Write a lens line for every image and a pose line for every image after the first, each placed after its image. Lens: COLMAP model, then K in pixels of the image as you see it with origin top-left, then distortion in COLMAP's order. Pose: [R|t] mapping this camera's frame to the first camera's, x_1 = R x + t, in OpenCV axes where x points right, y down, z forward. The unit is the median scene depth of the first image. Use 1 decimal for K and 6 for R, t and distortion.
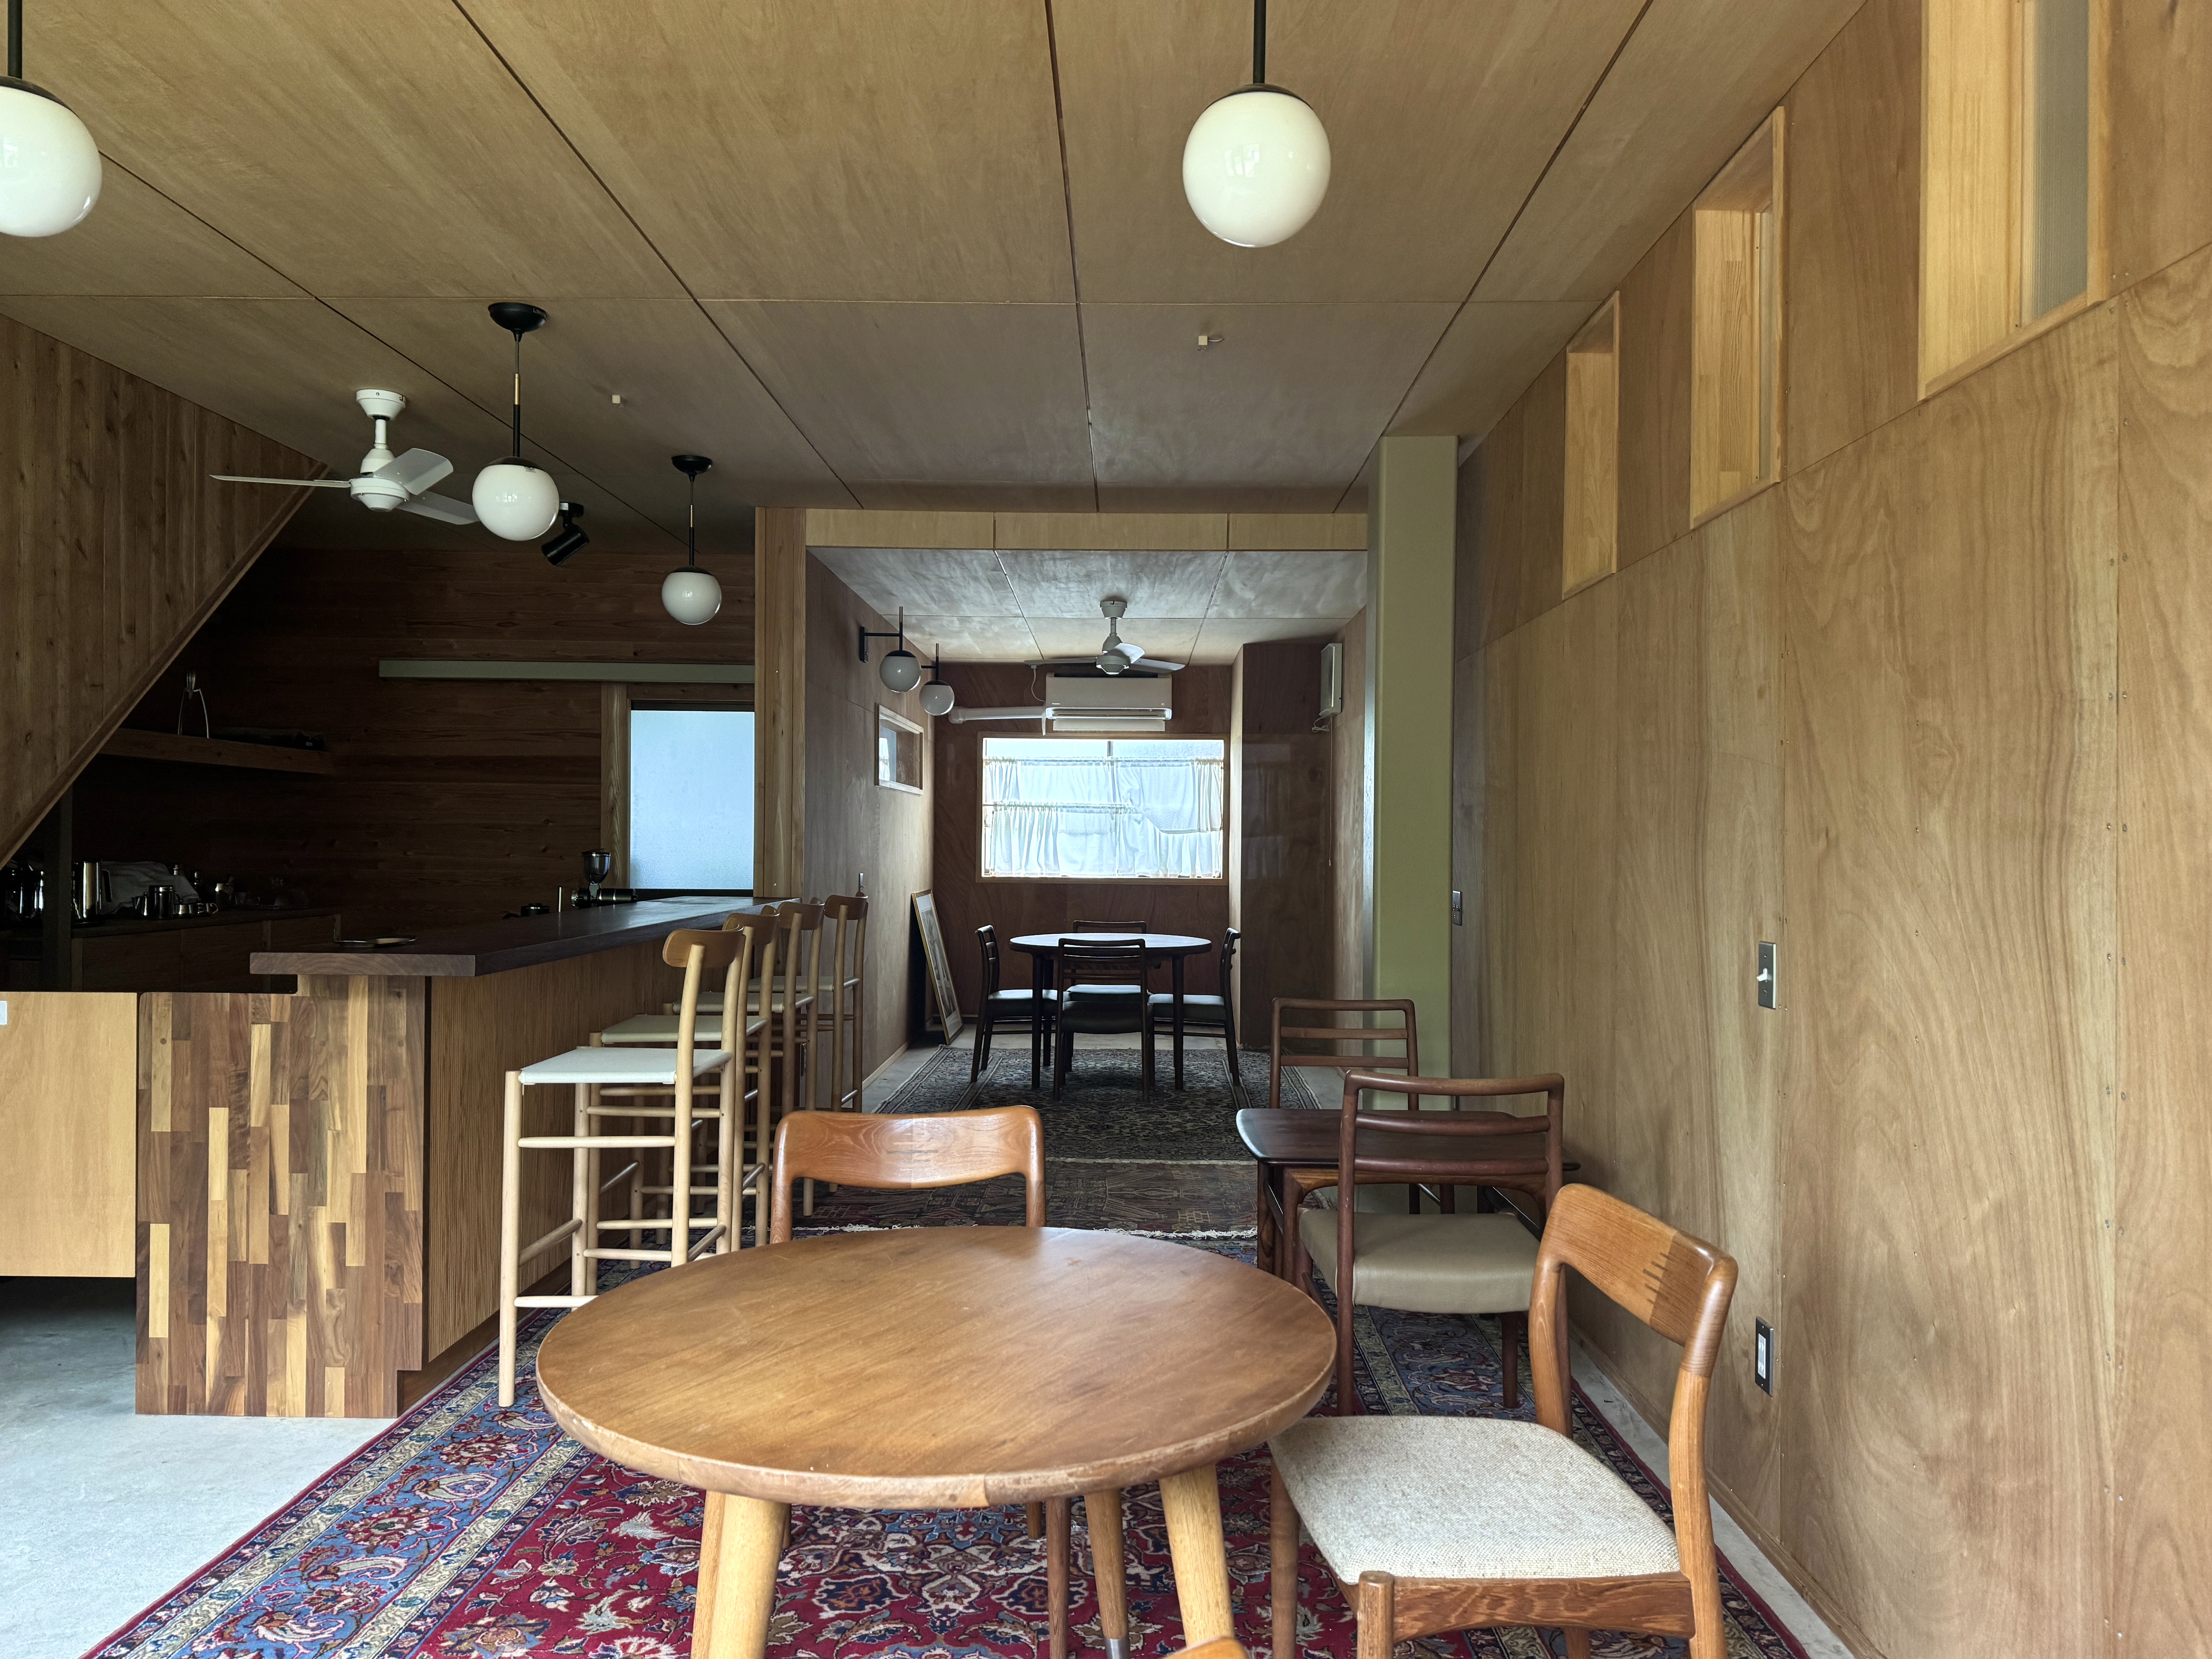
lens RADIAL K [[1546.7, 0, 1106.0], [0, 1546.7, 829.5], [0, 0, 1]] dist [0.040413, -0.040053]
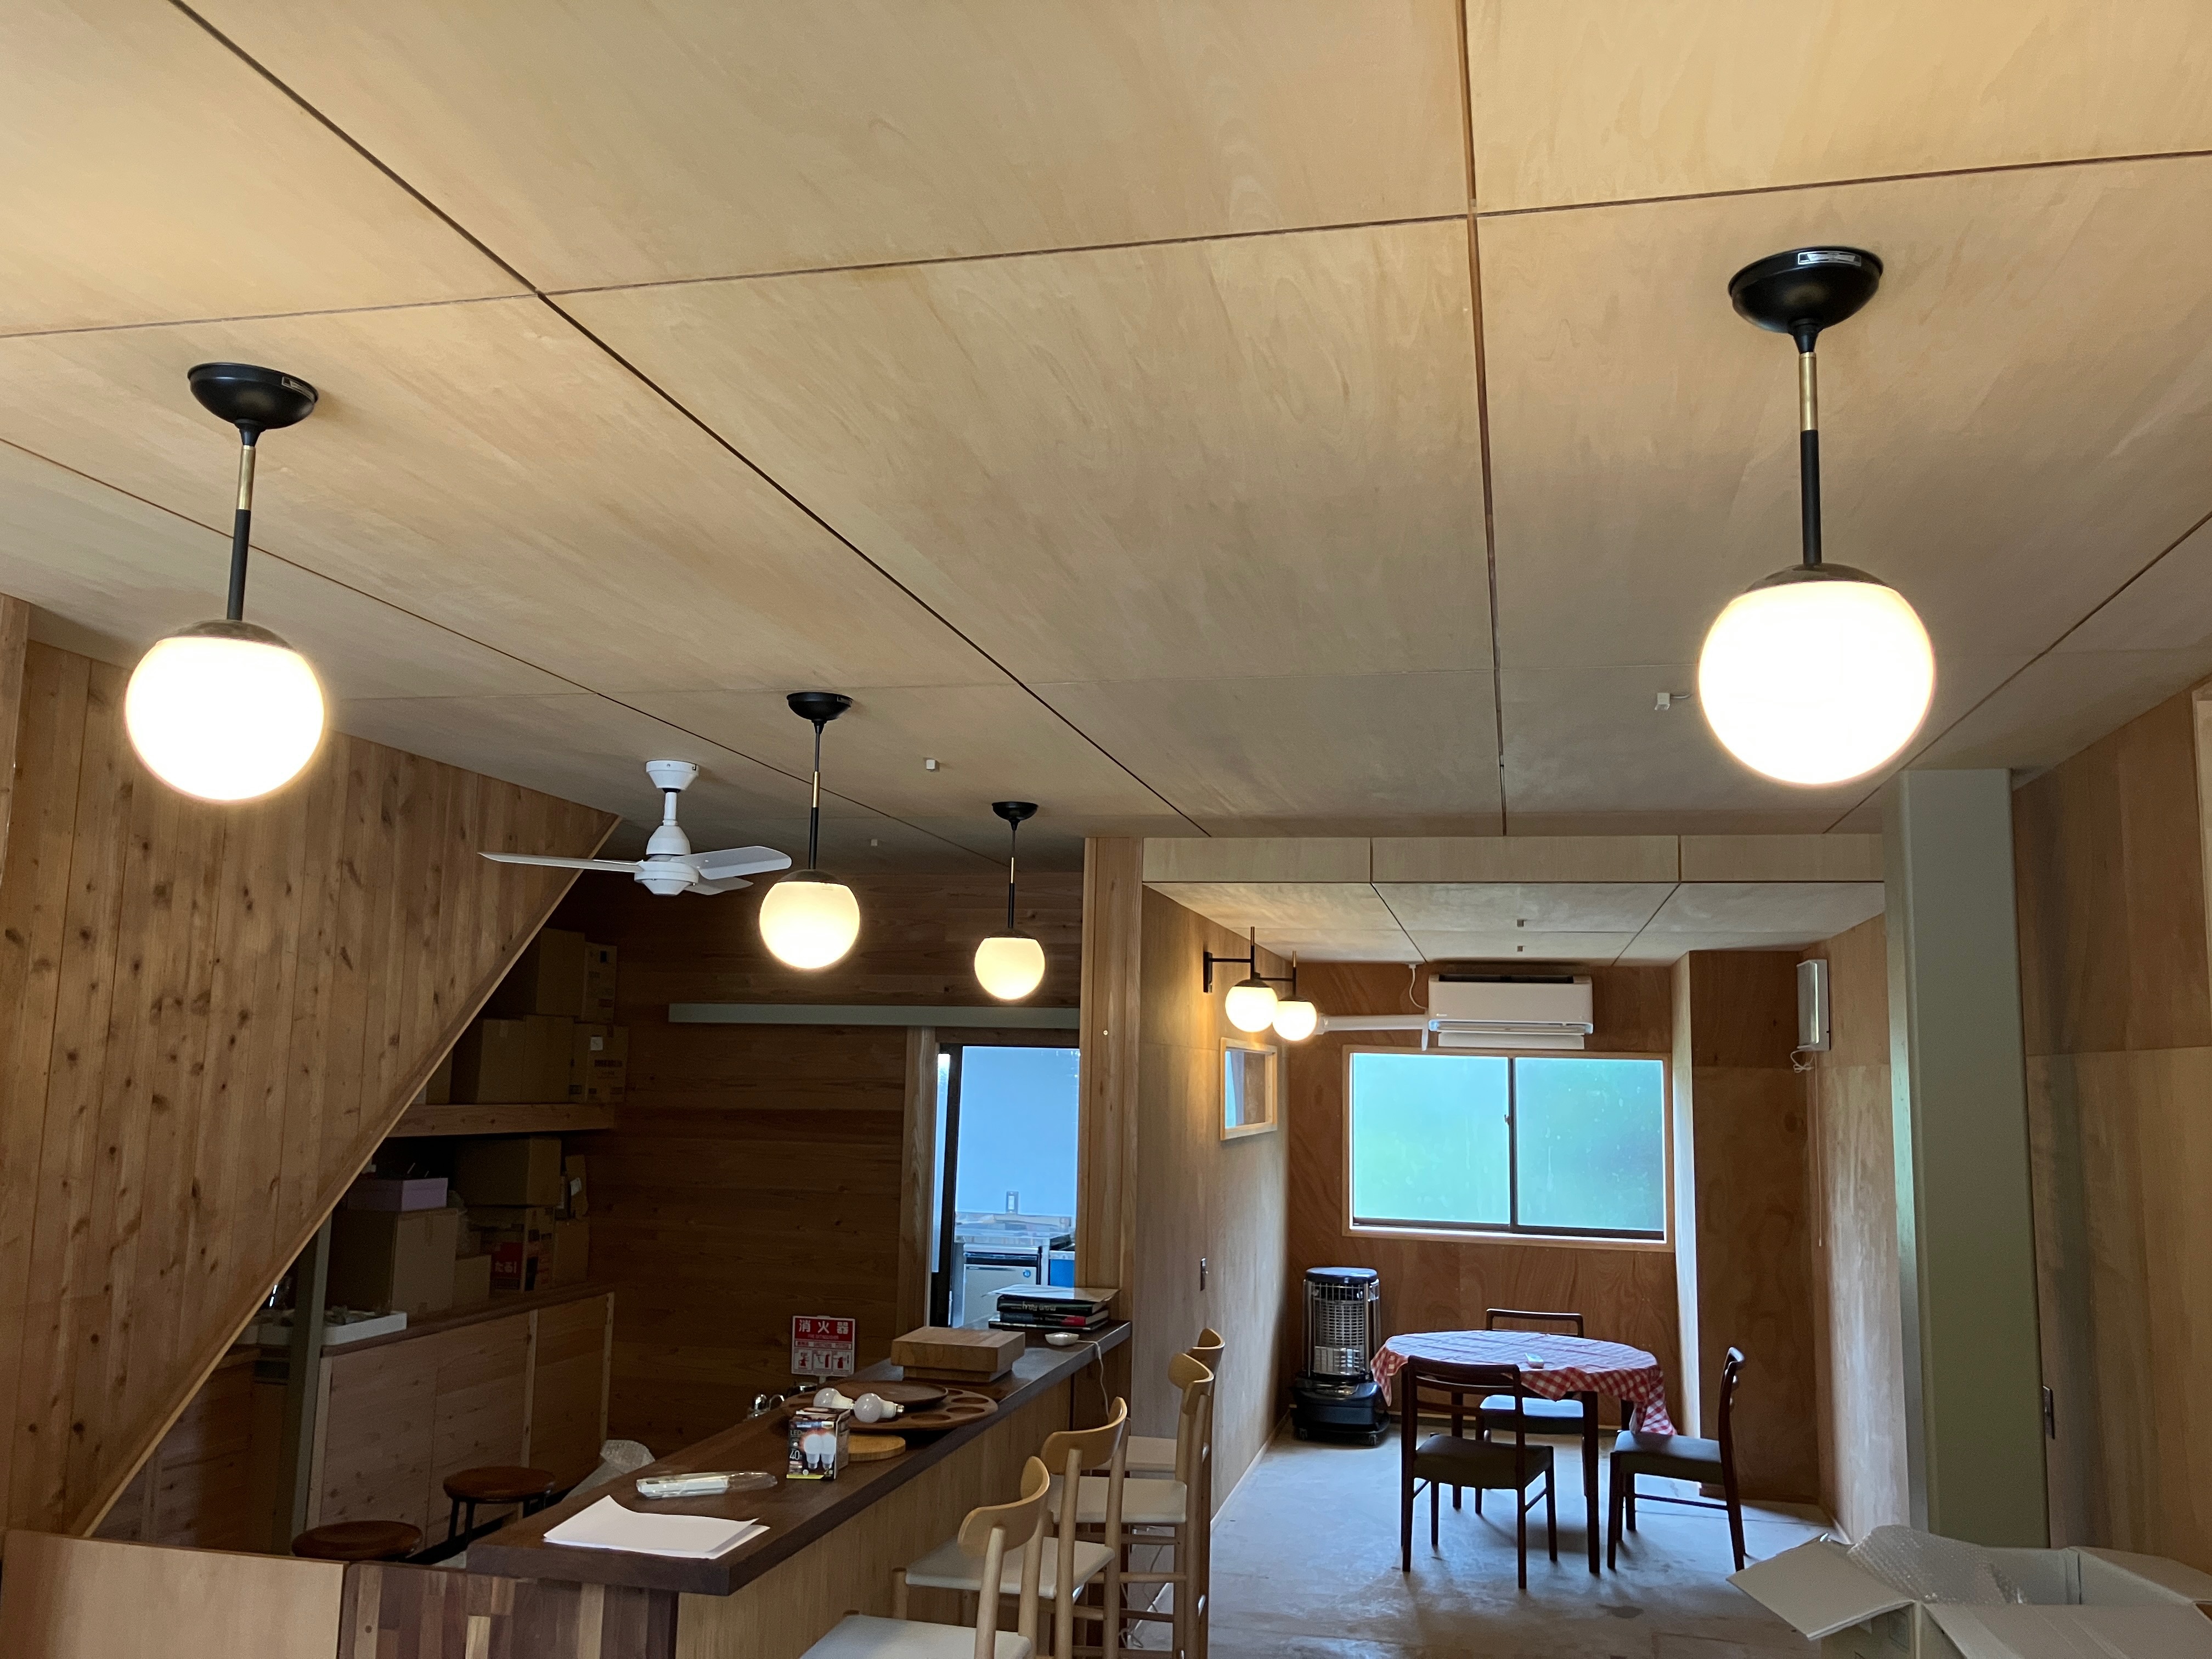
lens RADIAL K [[1804.3, 0, 1106.0], [0, 1804.3, 829.5], [0, 0, 1]] dist [0.036940, -0.004465]
pose [[0.978350, -0.017627, -0.206205, -0.019464], [-0.010759, 0.990687, -0.135735, -0.109054], [0.206677, 0.135015, 0.969049, 0.075914]]
